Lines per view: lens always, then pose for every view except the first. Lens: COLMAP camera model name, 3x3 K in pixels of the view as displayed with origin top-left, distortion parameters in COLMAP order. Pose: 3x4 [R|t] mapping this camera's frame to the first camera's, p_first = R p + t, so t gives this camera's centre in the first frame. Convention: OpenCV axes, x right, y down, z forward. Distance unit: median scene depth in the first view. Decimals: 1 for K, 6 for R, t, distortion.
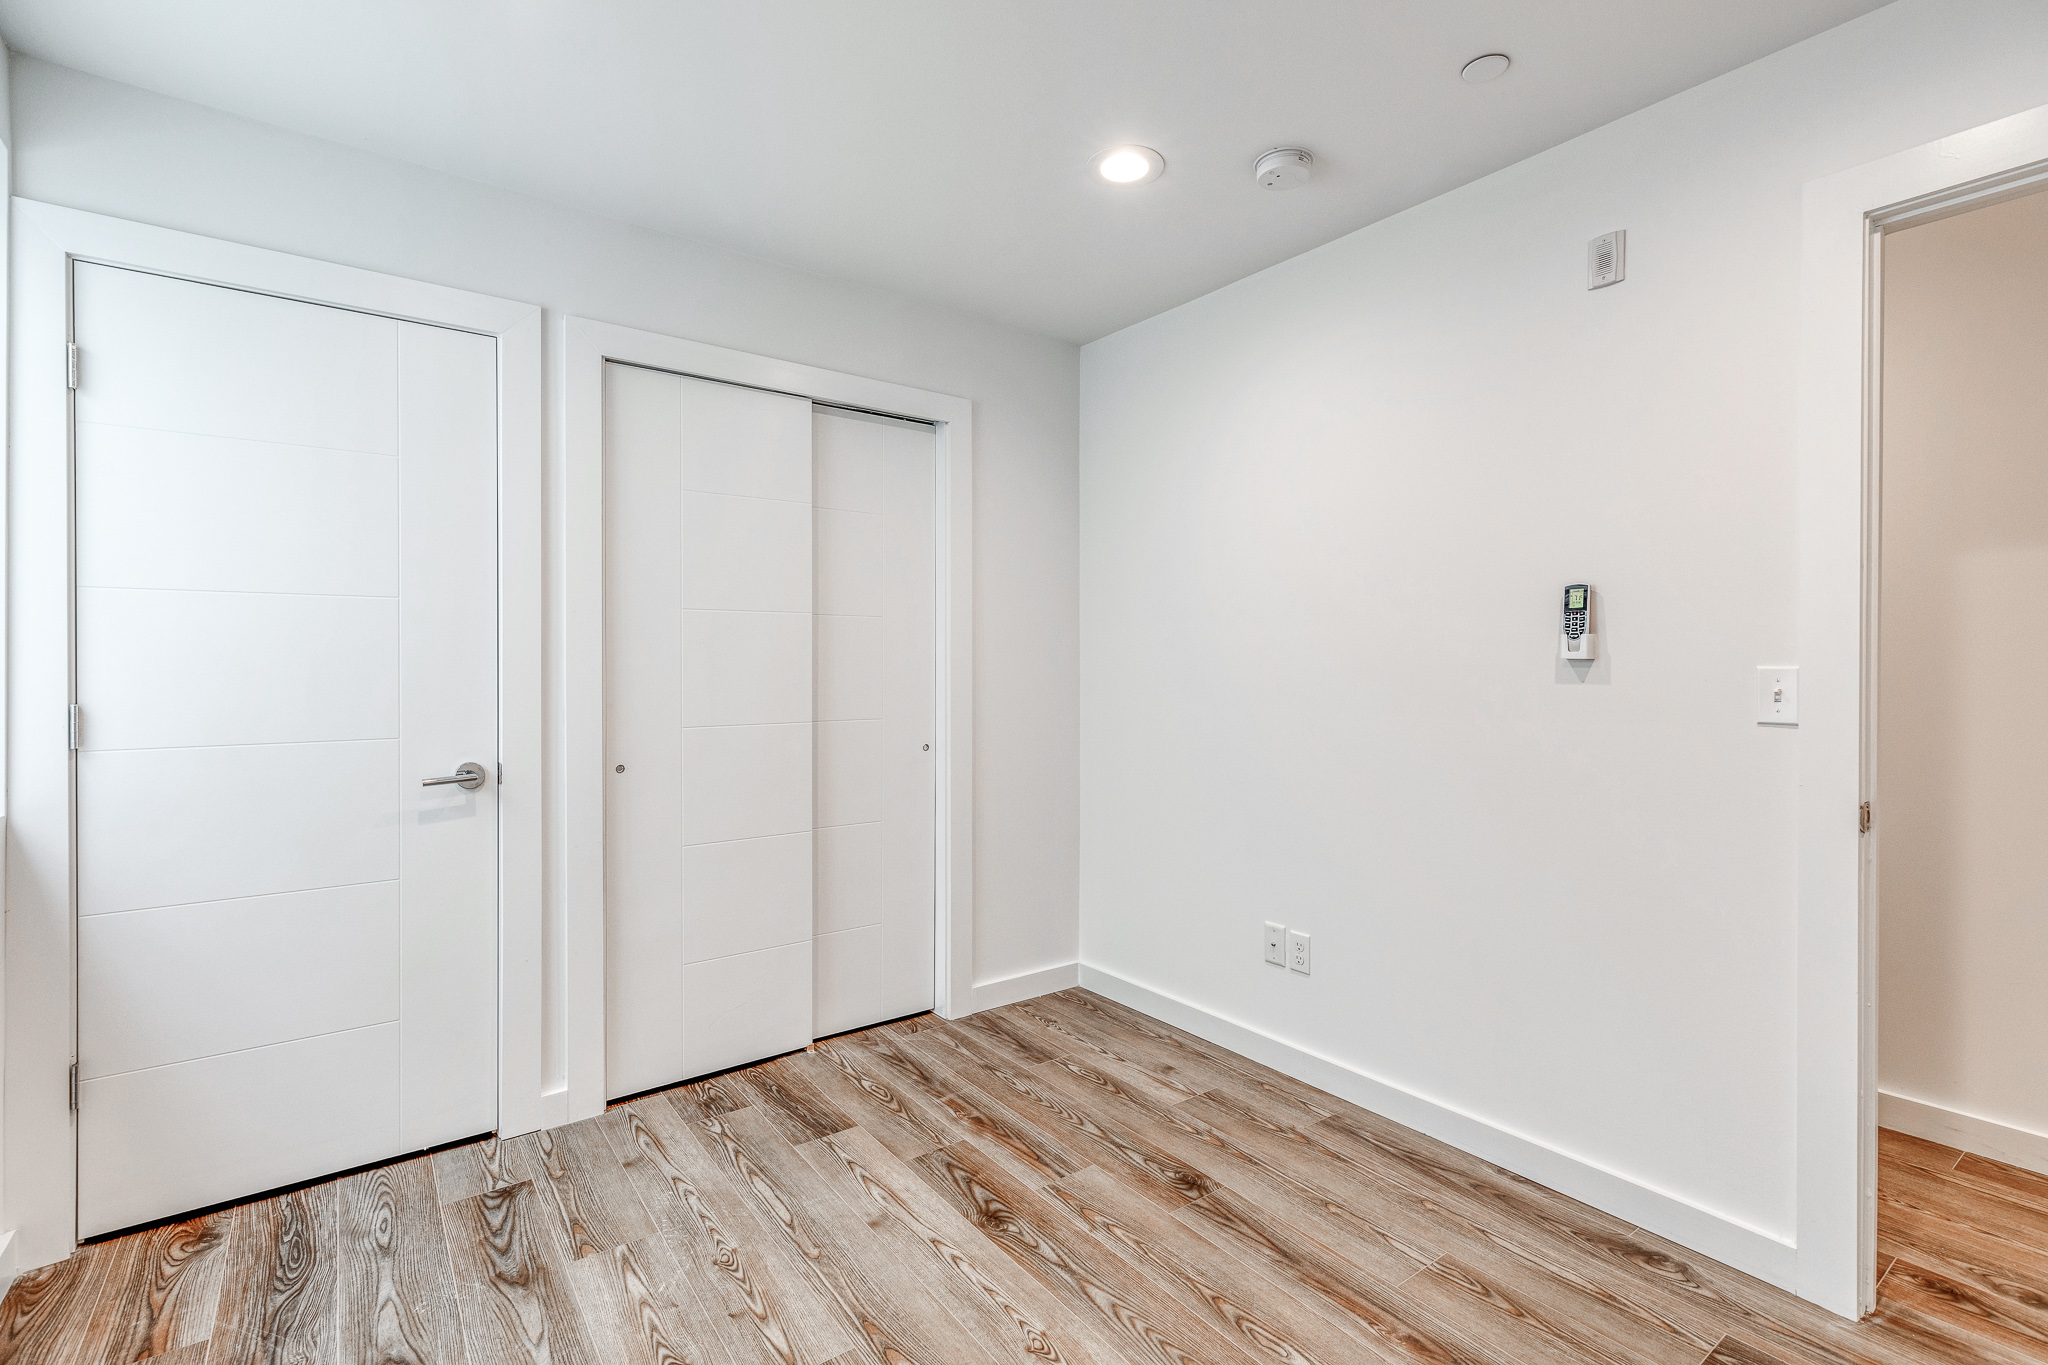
lens RADIAL K [[929.6, 0, 1026.0], [0, 929.6, 673.1], [0, 0, 1]] dist [0.005745, -0.000424]
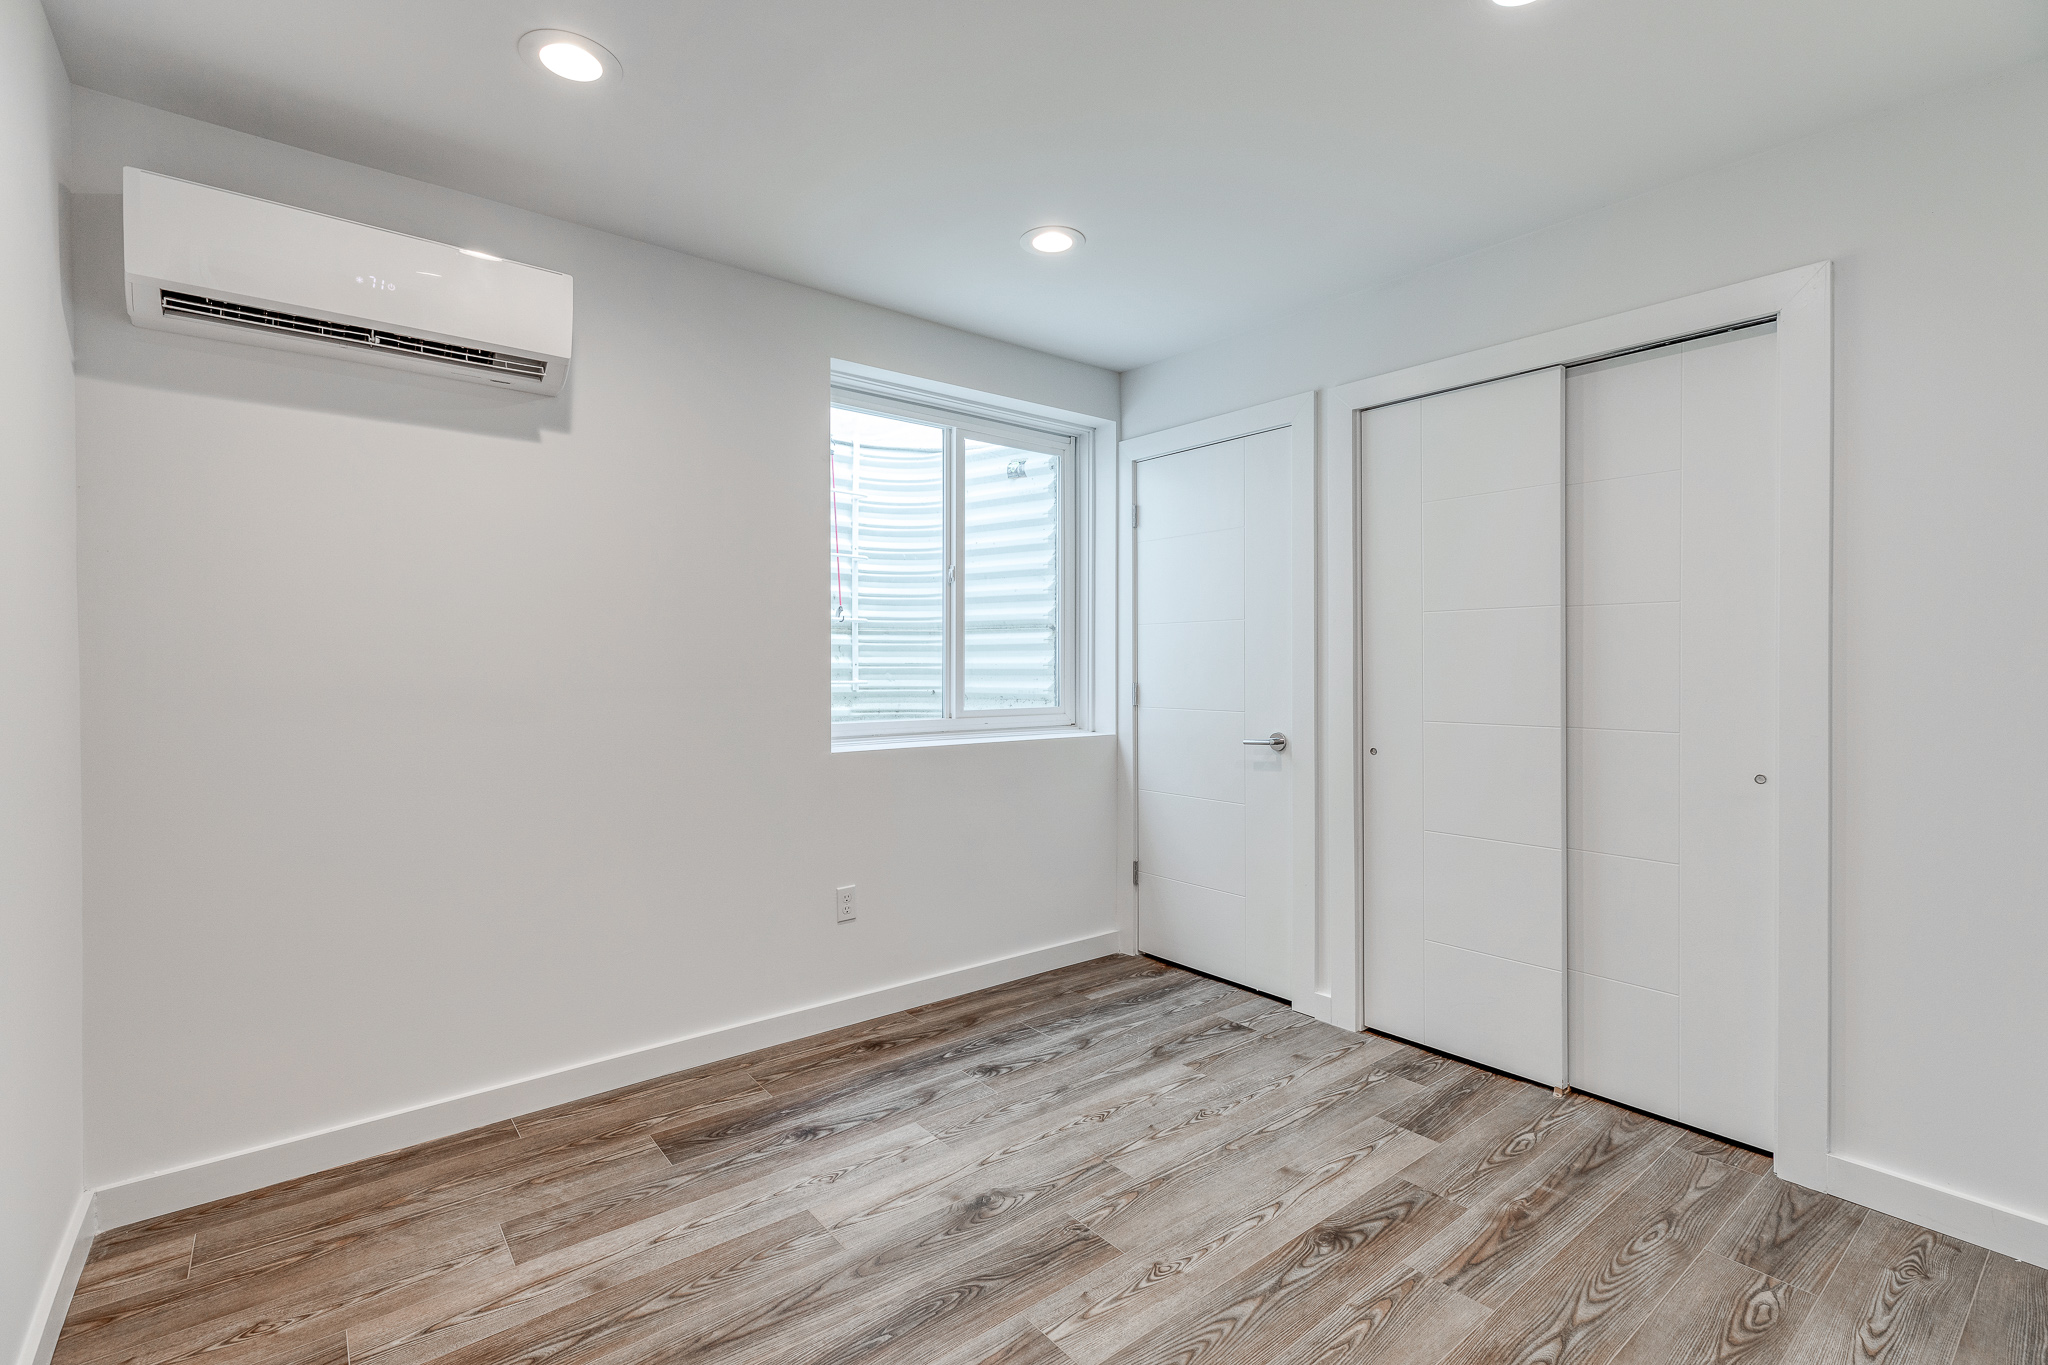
lens RADIAL K [[929.6, 0, 1024.8], [0, 929.6, 674.8], [0, 0, 1]] dist [0.005745, -0.000424]
pose [[0.037747, 0.010688, -0.999230, 0.801719], [-0.010939, 0.999887, 0.010282, -0.001554], [0.999227, 0.010542, 0.037860, 0.561763]]
